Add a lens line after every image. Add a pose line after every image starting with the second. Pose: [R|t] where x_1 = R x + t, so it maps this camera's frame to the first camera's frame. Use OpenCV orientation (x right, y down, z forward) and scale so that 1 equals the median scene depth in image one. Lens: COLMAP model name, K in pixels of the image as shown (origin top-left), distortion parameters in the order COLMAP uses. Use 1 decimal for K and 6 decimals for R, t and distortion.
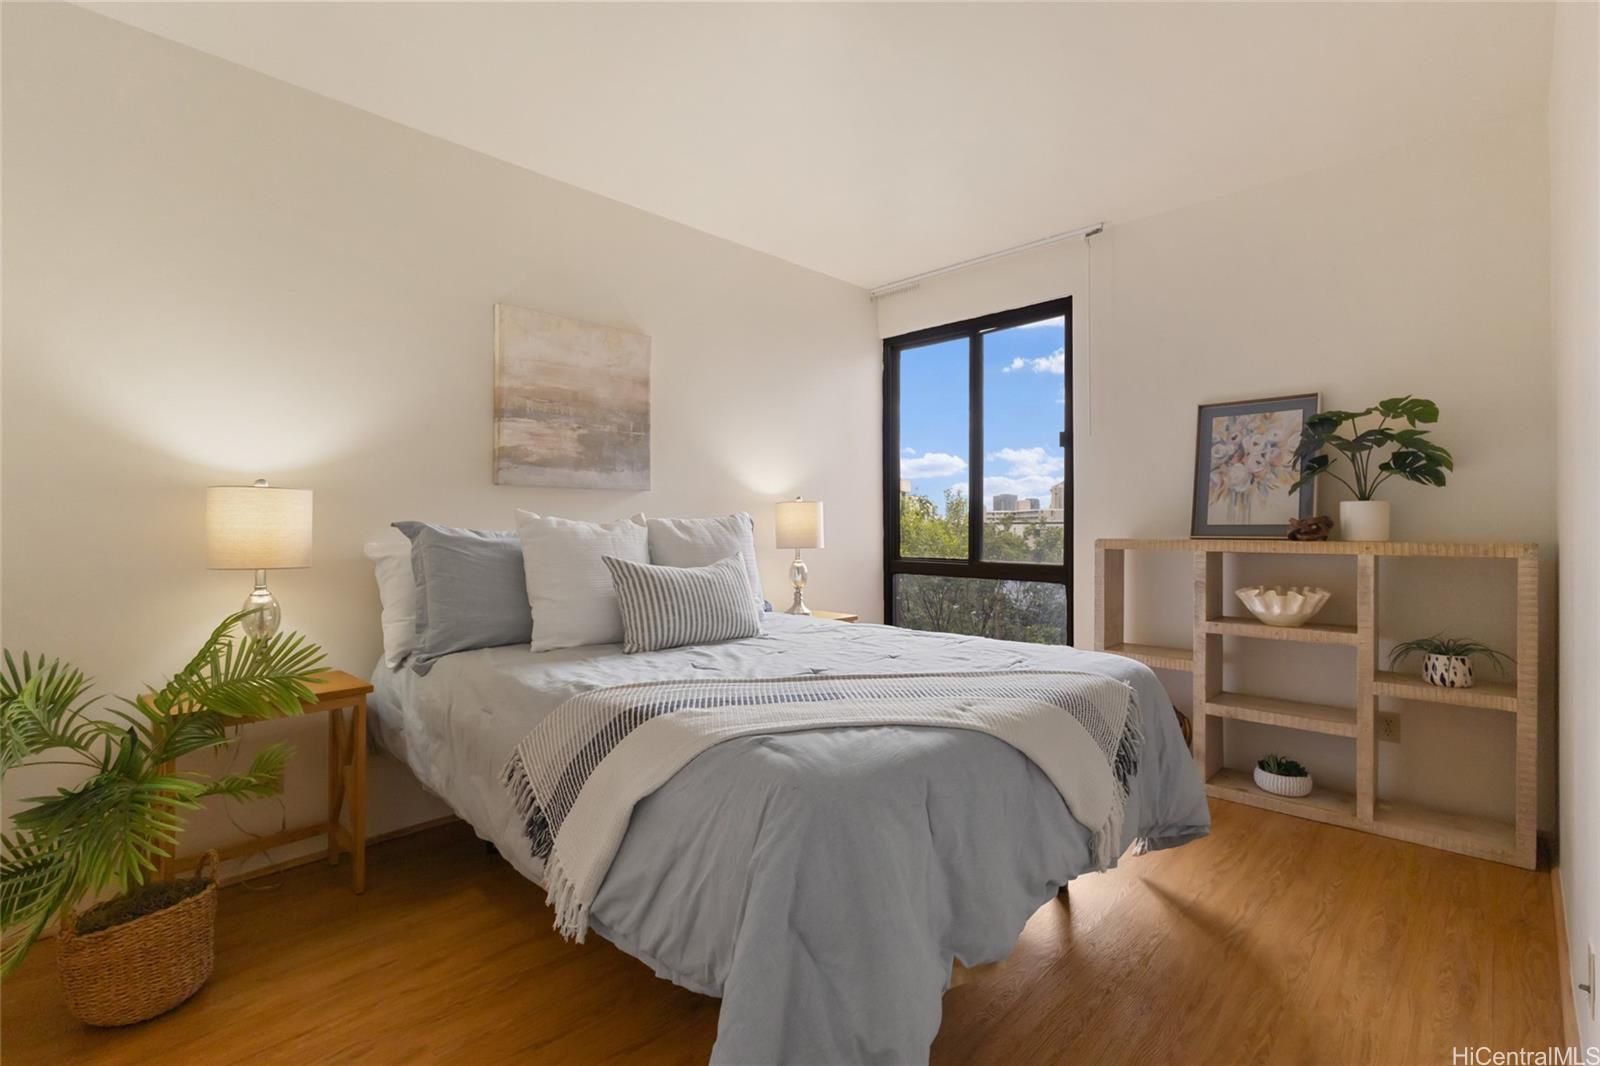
lens RADIAL K [[741.8, 0, 800.3], [0, 741.8, 521.8], [0, 0, 1]] dist [0.003059, 0.000951]
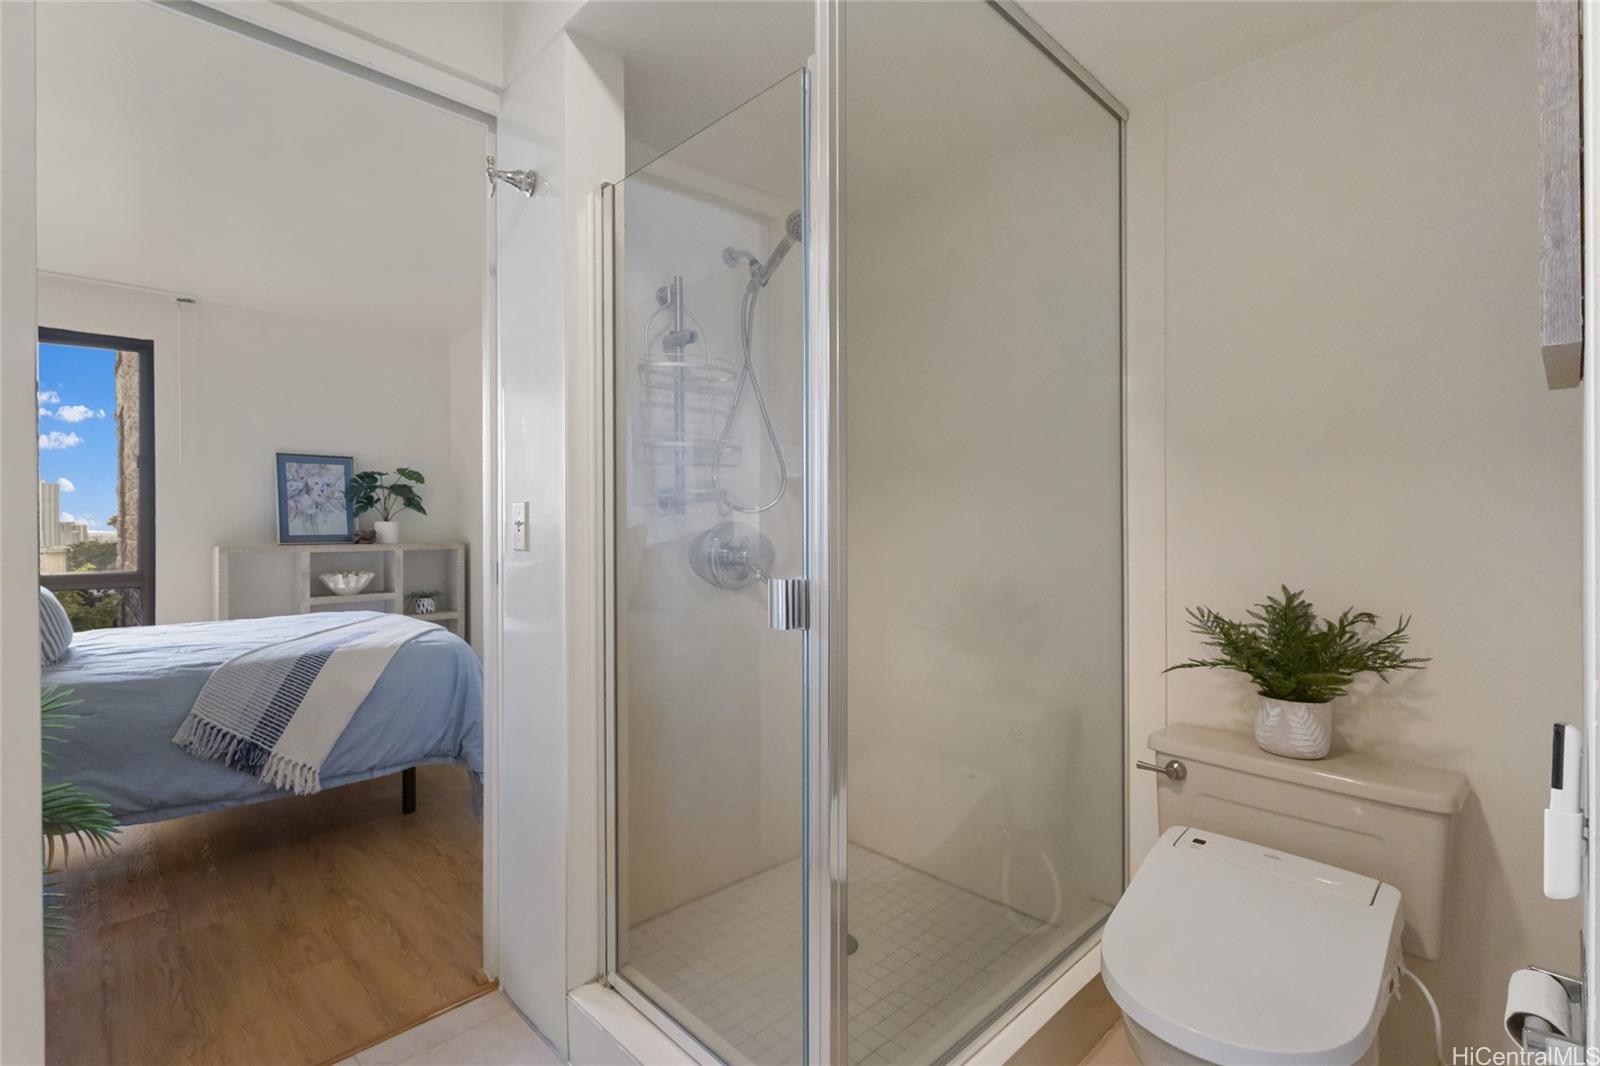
lens RADIAL K [[741.8, 0, 800.3], [0, 741.8, 521.8], [0, 0, 1]] dist [0.003059, 0.000951]
pose [[0.030221, 0.004622, 0.999533, -0.932524], [-0.004864, 0.999978, -0.004477, -0.021654], [-0.999531, -0.004726, 0.030243, -0.071337]]
